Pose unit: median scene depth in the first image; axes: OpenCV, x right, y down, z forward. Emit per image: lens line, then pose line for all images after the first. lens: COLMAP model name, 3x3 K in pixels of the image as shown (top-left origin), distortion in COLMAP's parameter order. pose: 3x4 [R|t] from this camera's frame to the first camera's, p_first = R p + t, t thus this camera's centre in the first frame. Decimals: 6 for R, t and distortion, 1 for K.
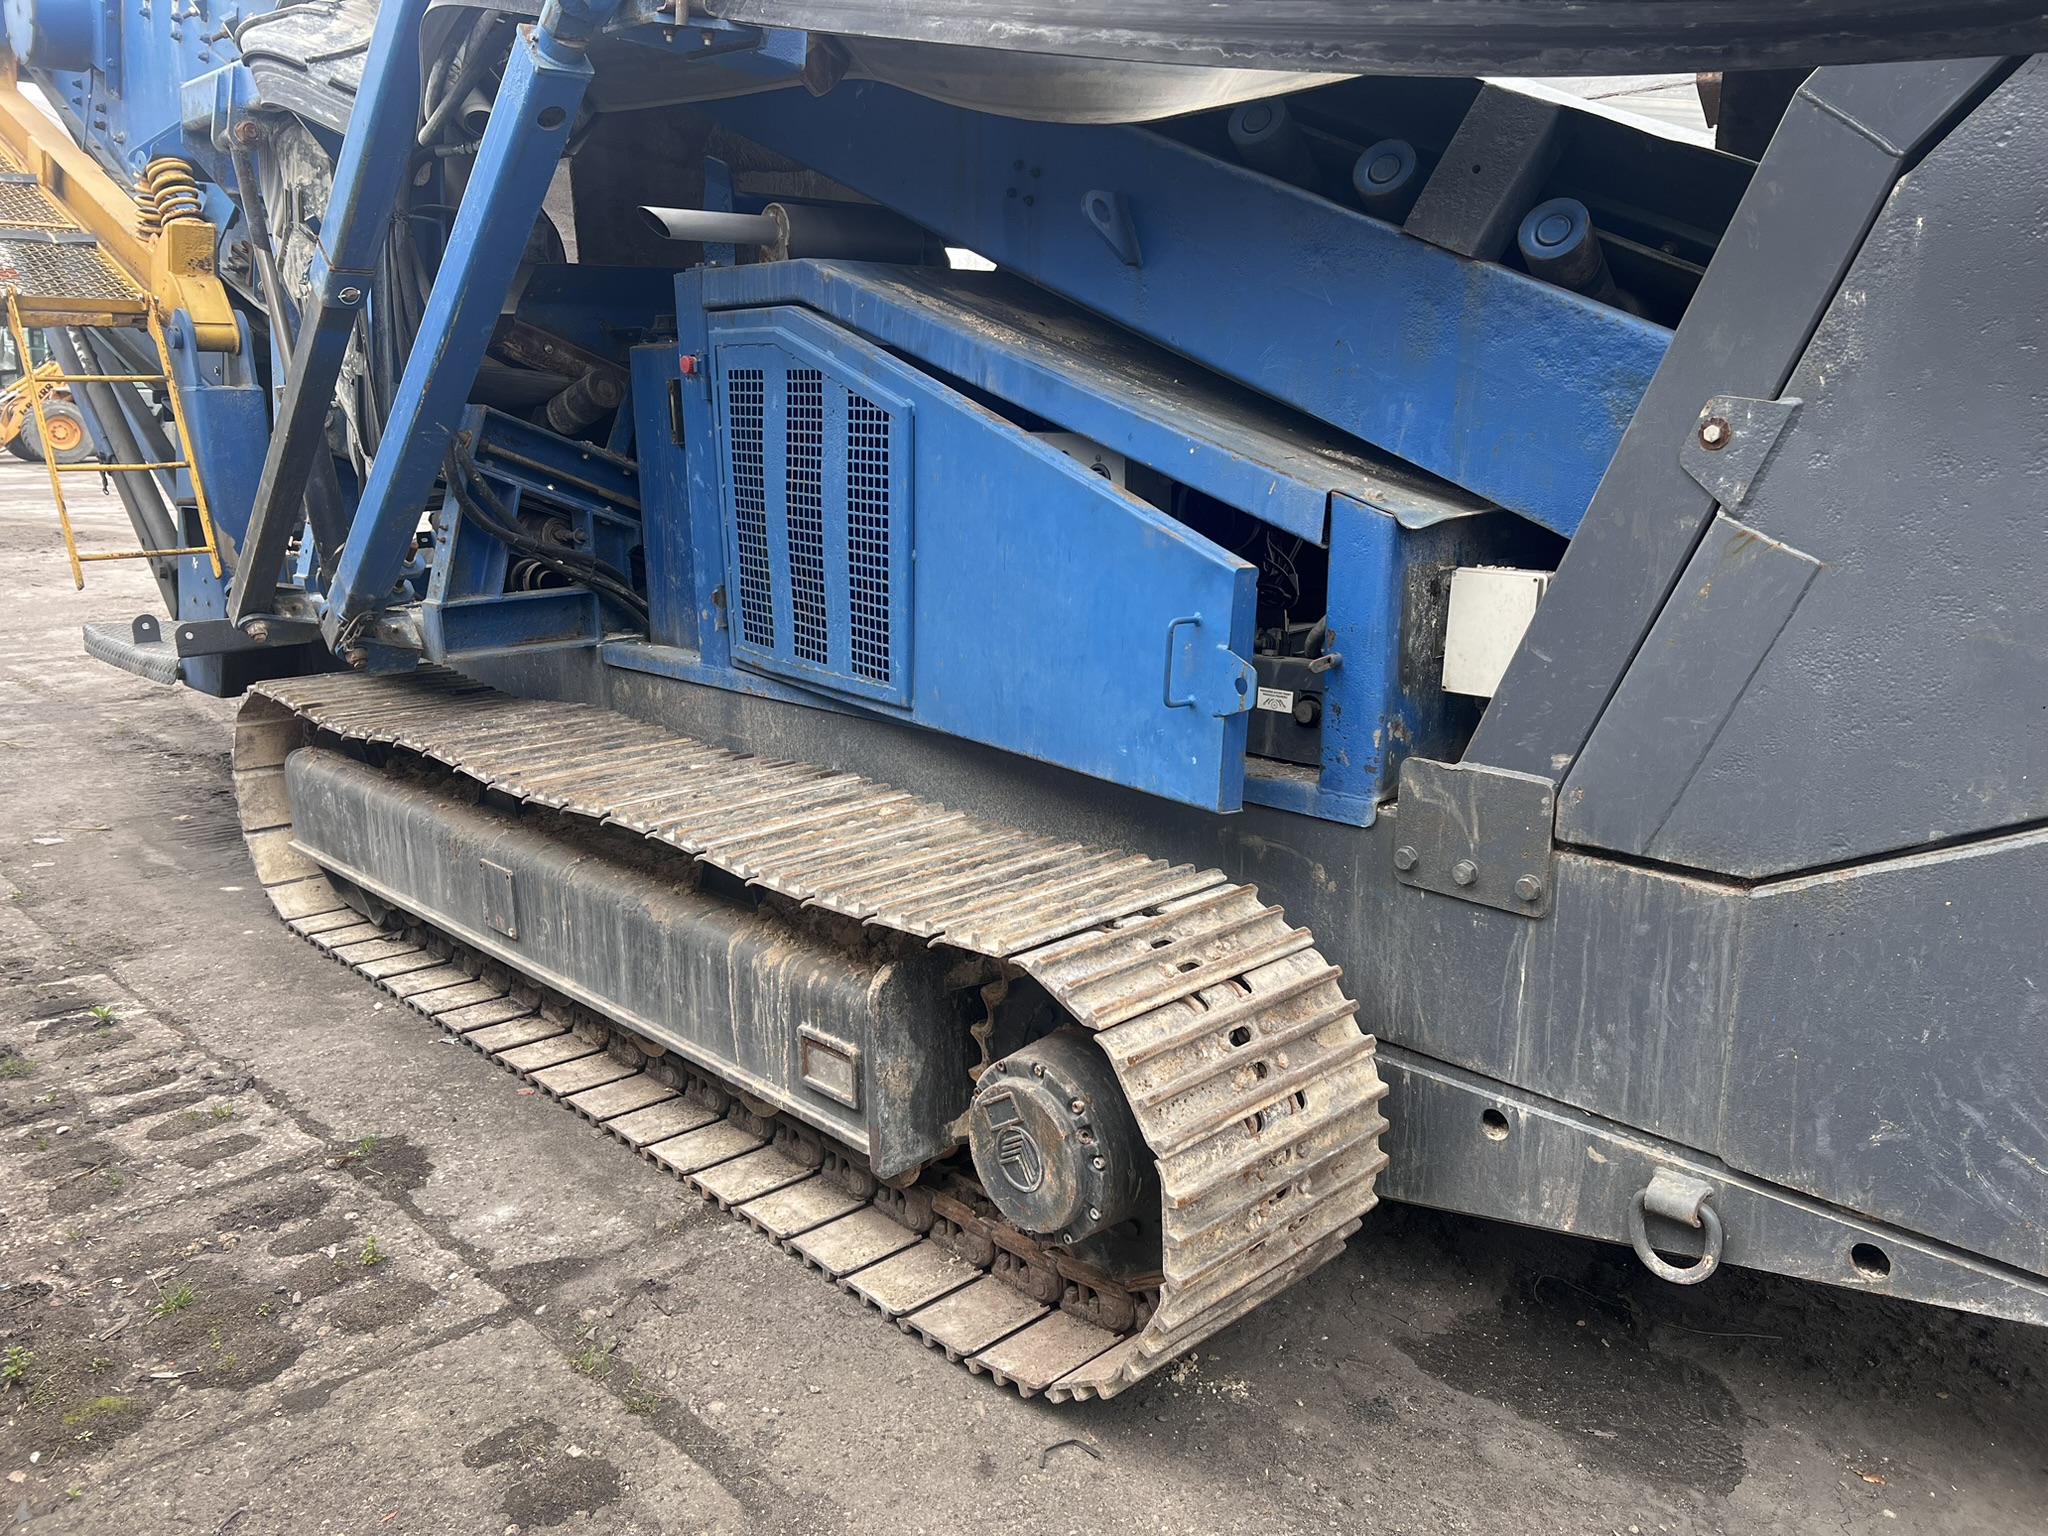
lens RADIAL K [[1577.0, 0, 1024.0], [0, 1577.0, 768.0], [0, 0, 1]] dist [0.043943, -0.056585]
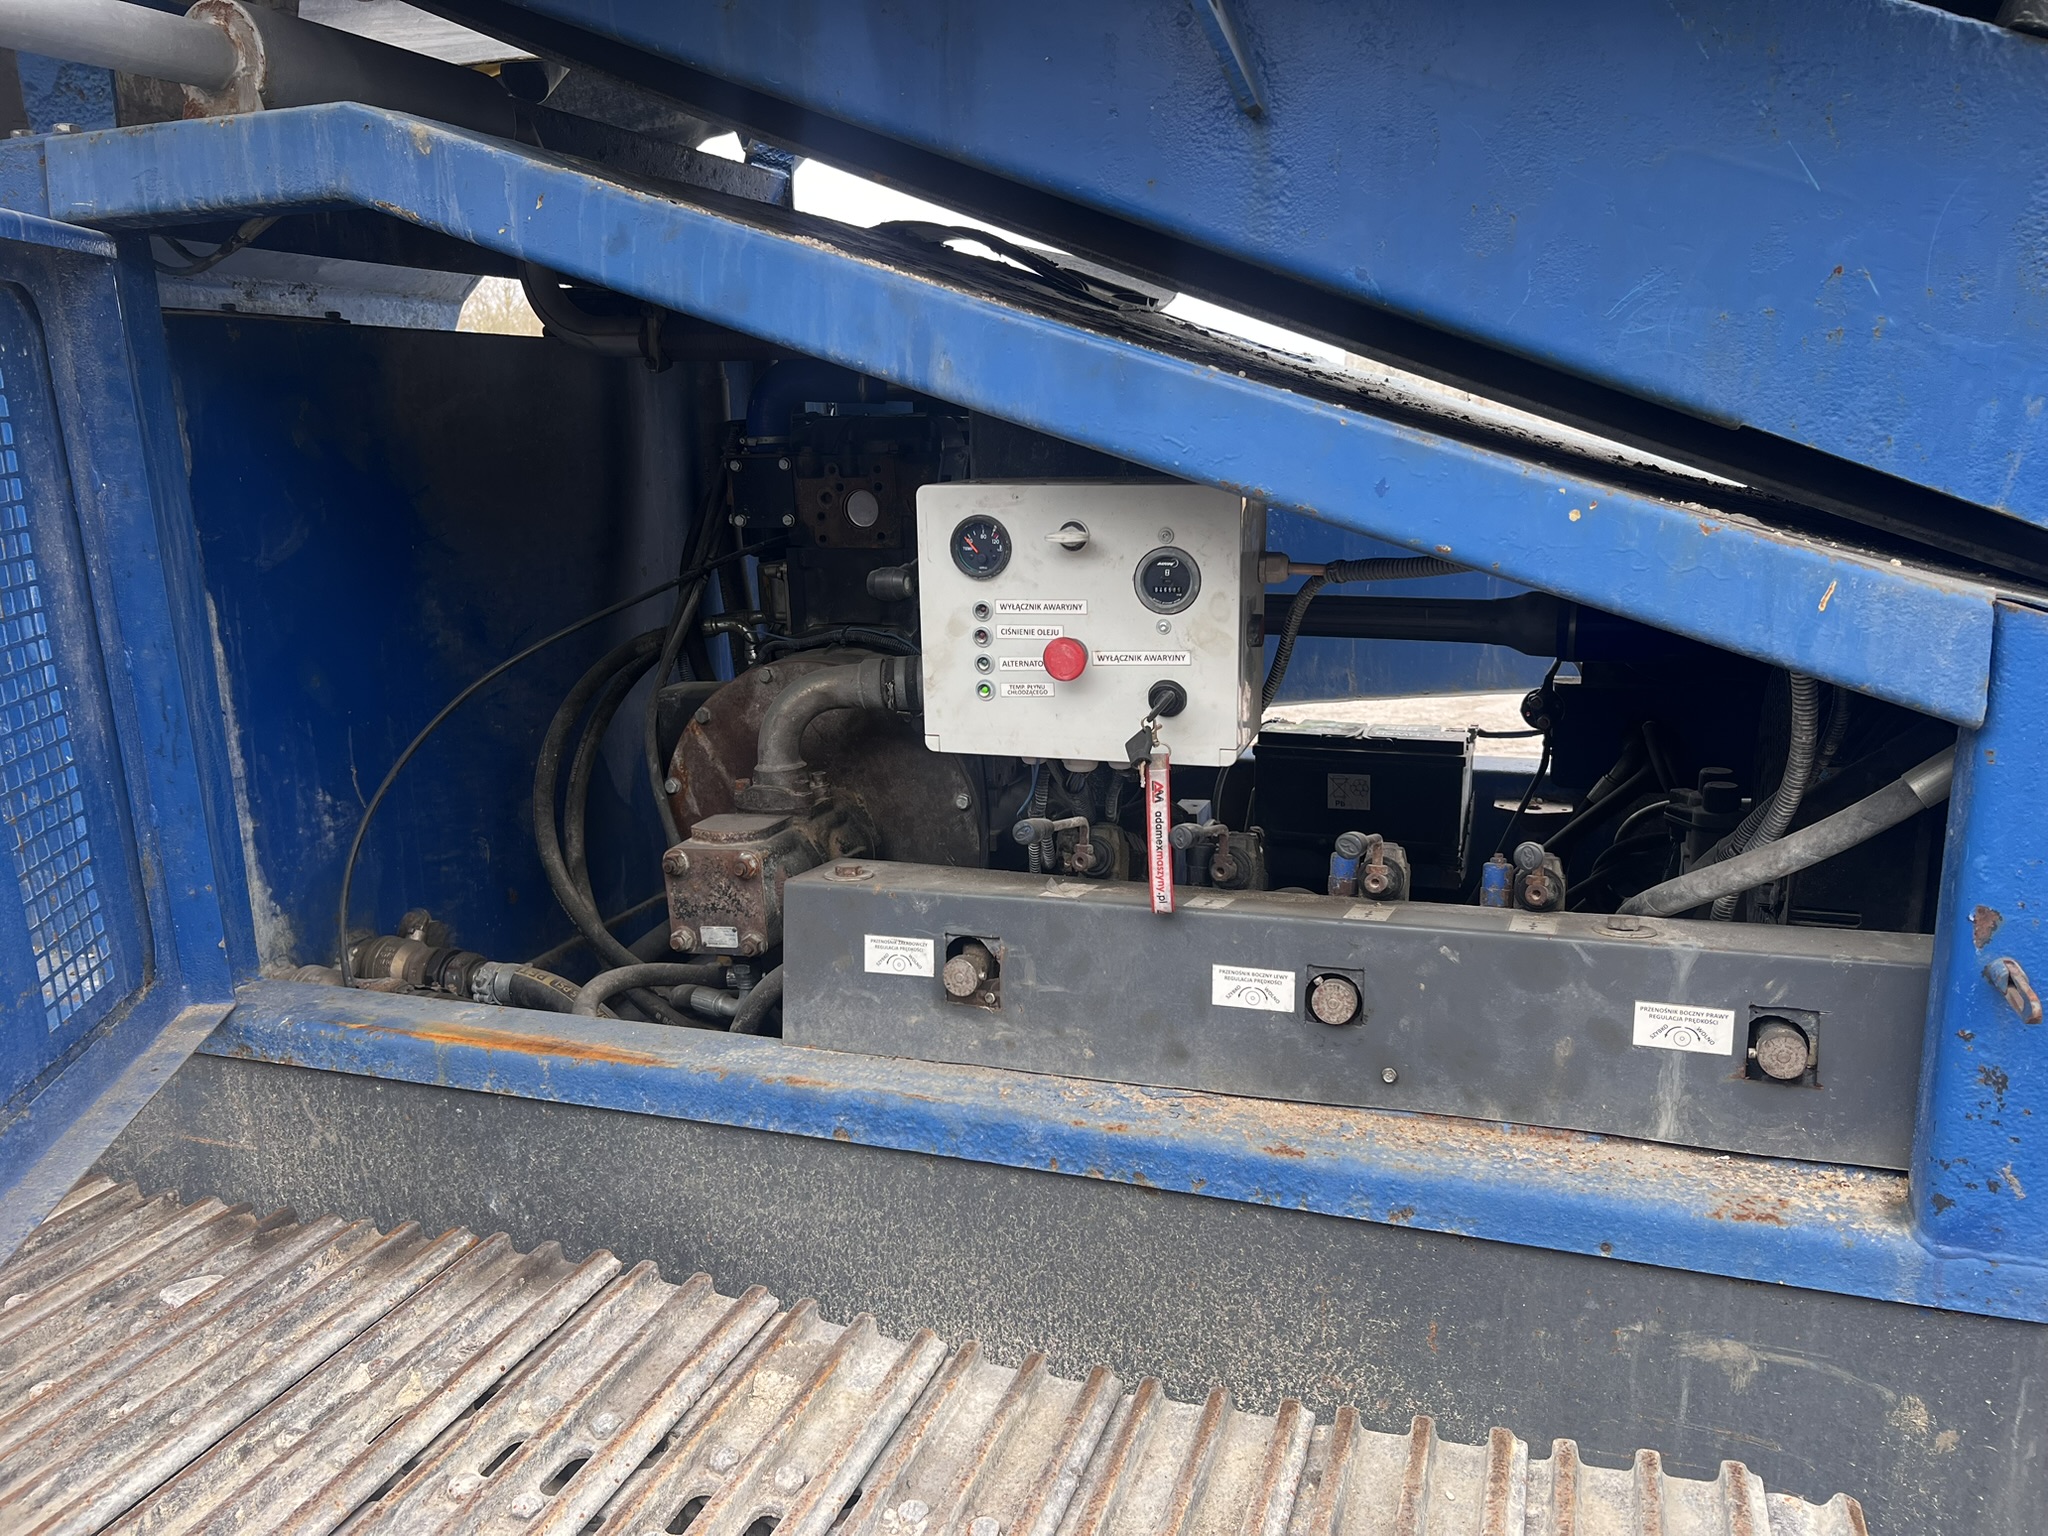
lens RADIAL K [[1577.0, 0, 1024.0], [0, 1577.0, 768.0], [0, 0, 1]] dist [0.043943, -0.056585]
pose [[0.899711, -0.104196, 0.423868, -0.224003], [0.111443, 0.993741, 0.007731, -0.154083], [-0.422021, 0.040282, 0.905691, 0.683825]]
